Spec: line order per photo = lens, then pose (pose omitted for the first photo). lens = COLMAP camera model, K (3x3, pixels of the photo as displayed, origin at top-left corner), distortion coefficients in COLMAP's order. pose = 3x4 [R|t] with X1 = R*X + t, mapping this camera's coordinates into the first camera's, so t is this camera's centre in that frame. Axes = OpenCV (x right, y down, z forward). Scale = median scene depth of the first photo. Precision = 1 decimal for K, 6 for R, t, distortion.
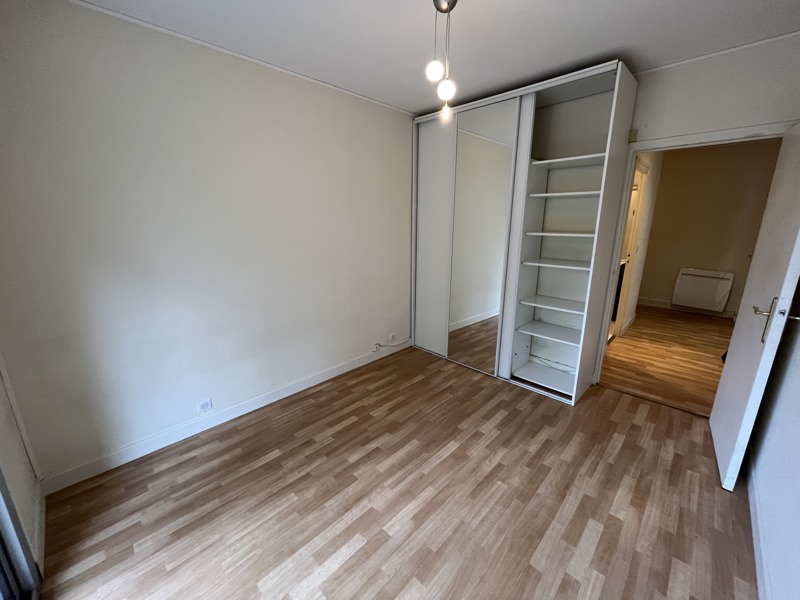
lens RADIAL K [[317.9, 0, 399.3], [0, 317.9, 305.0], [0, 0, 1]] dist [0.001441, 0.000241]
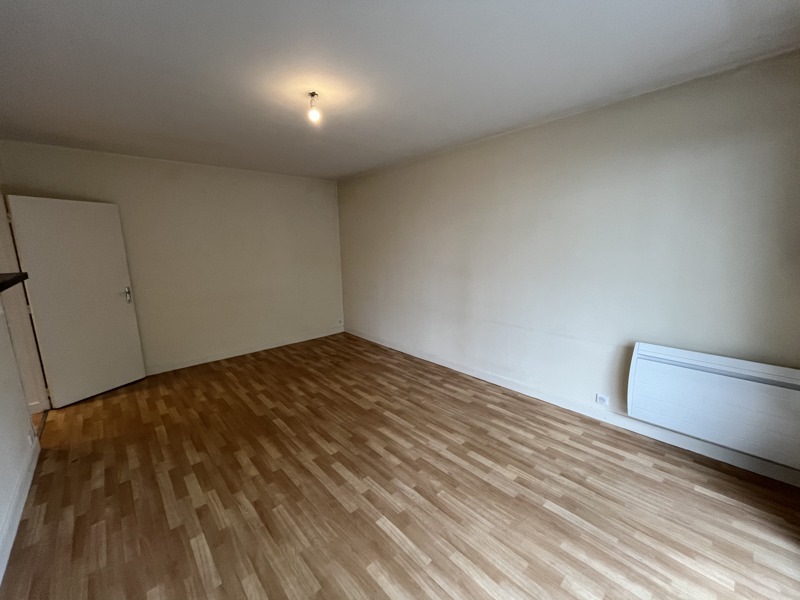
lens RADIAL K [[327.2, 0, 400.0], [0, 327.2, 300.0], [0, 0, 1]] dist [-0.001393, -0.000043]
pose [[0.057313, -0.169704, 0.983827, -1.130978], [0.284477, 0.947370, 0.146843, -0.200788], [-0.956968, 0.271460, 0.102573, 0.707114]]
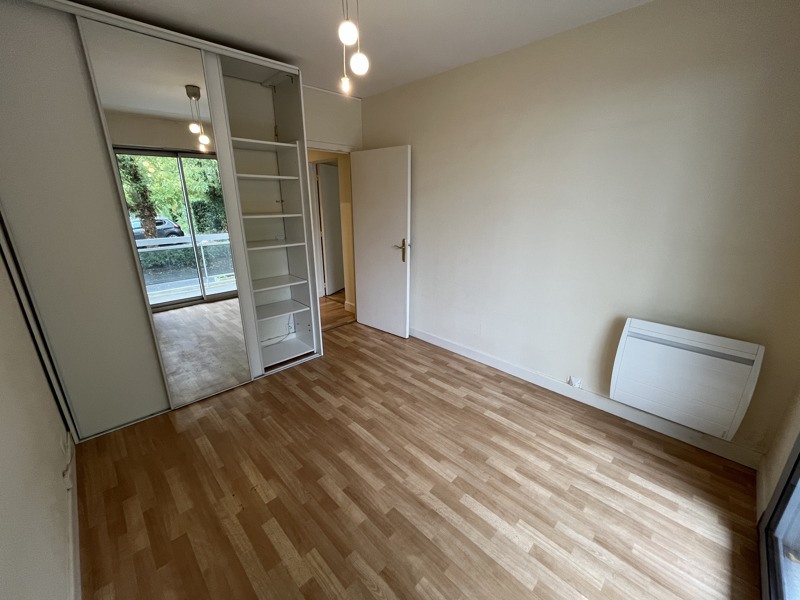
lens RADIAL K [[327.2, 0, 400.0], [0, 327.2, 300.0], [0, 0, 1]] dist [-0.001393, -0.000043]
pose [[0.017210, -0.291564, 0.956397, -0.721401], [0.266795, 0.923196, 0.276641, -0.178621], [-0.963600, 0.250401, 0.093676, 0.689630]]
